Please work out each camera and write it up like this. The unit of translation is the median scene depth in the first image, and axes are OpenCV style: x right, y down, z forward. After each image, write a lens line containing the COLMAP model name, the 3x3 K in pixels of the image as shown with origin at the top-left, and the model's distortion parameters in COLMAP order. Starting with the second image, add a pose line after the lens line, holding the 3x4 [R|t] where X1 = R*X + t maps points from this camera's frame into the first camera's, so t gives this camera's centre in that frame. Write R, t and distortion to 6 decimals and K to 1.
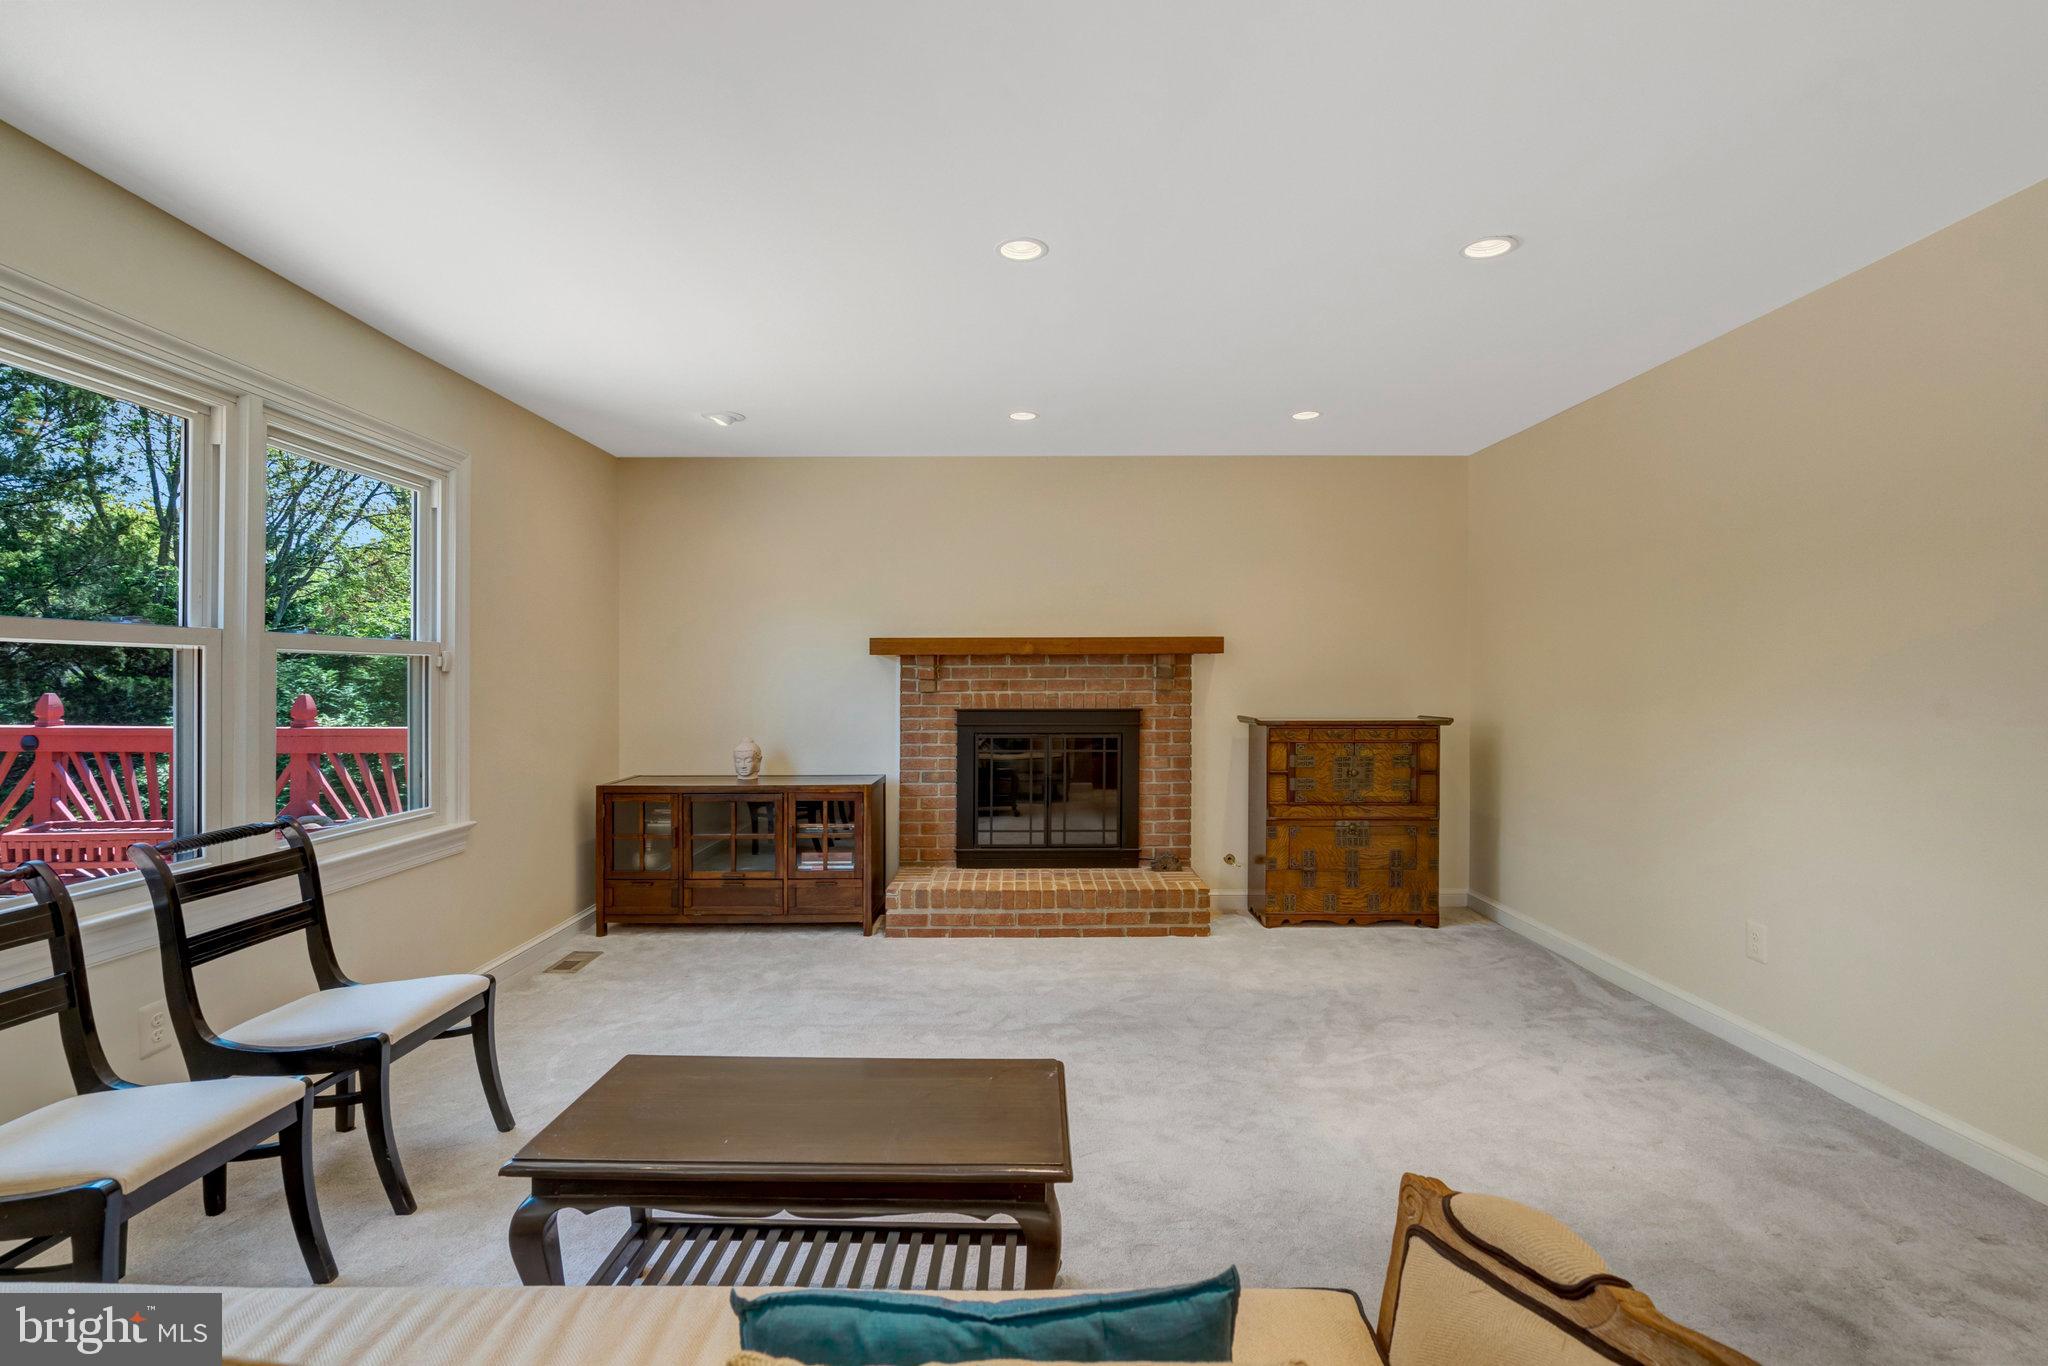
lens RADIAL K [[964.2, 0, 989.4], [0, 964.2, 673.9], [0, 0, 1]] dist [-0.013925, 0.000169]
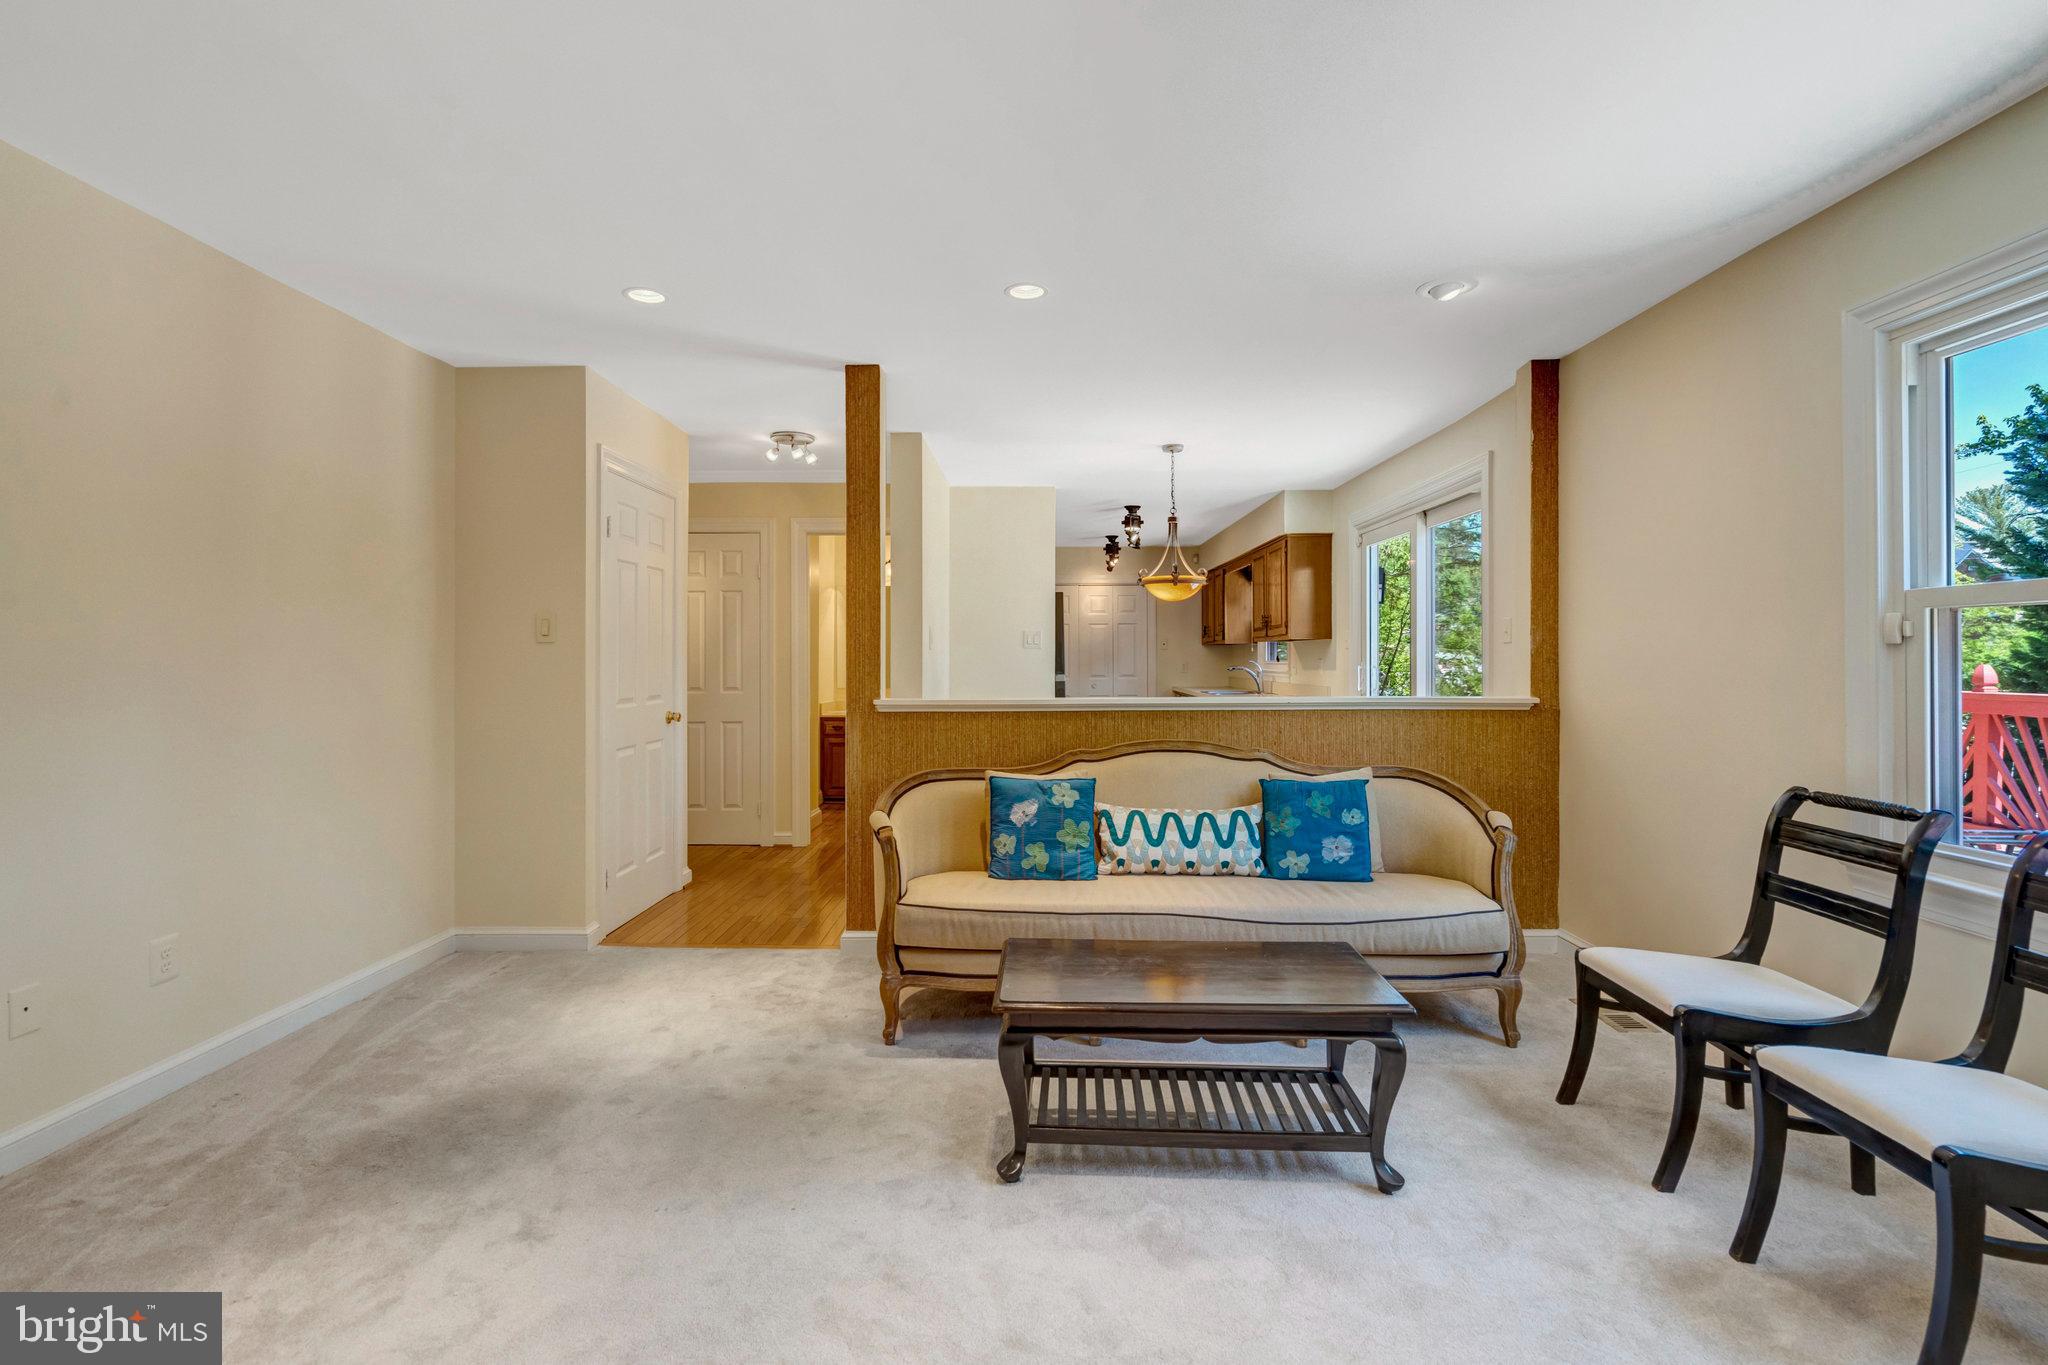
lens RADIAL K [[964.2, 0, 989.4], [0, 964.2, 673.4], [0, 0, 1]] dist [-0.013925, 0.000169]
pose [[-0.999706, 0.000666, 0.024242, 0.029086], [0.000838, 0.999975, 0.007065, 0.011945], [-0.024236, 0.007084, -0.999681, 0.916539]]
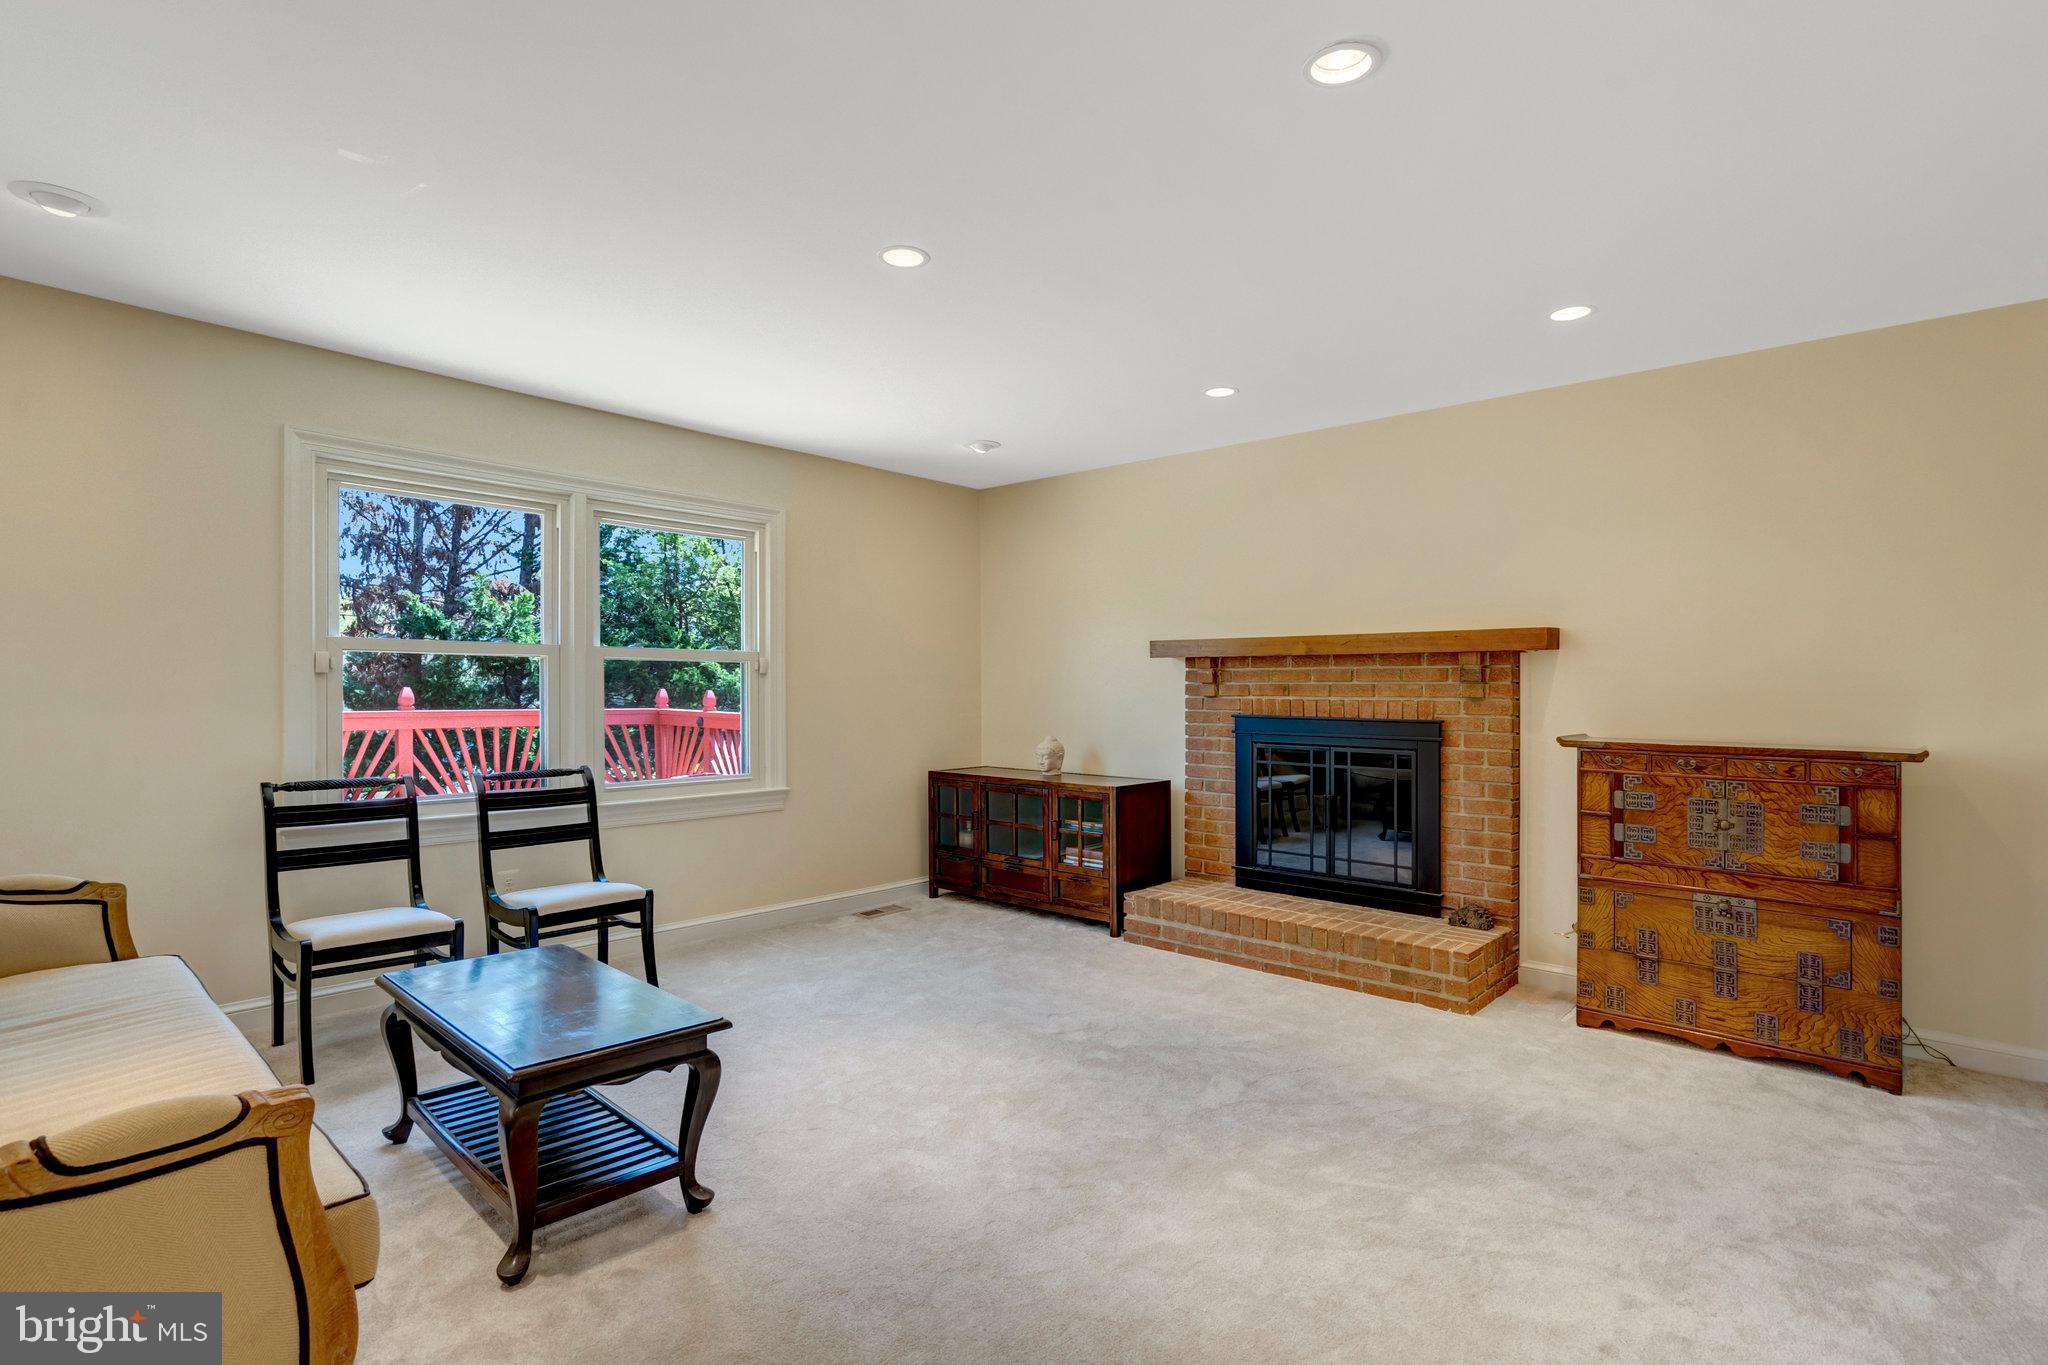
lens RADIAL K [[977.1, 0, 1024.0], [0, 977.1, 682.5], [0, 0, 1]] dist [0.000871, 0.000322]
pose [[0.748518, 0.004635, -0.663098, 0.463542], [-0.006338, 0.999980, -0.000164, 0.006977], [0.663084, 0.004325, 0.748532, 0.167393]]
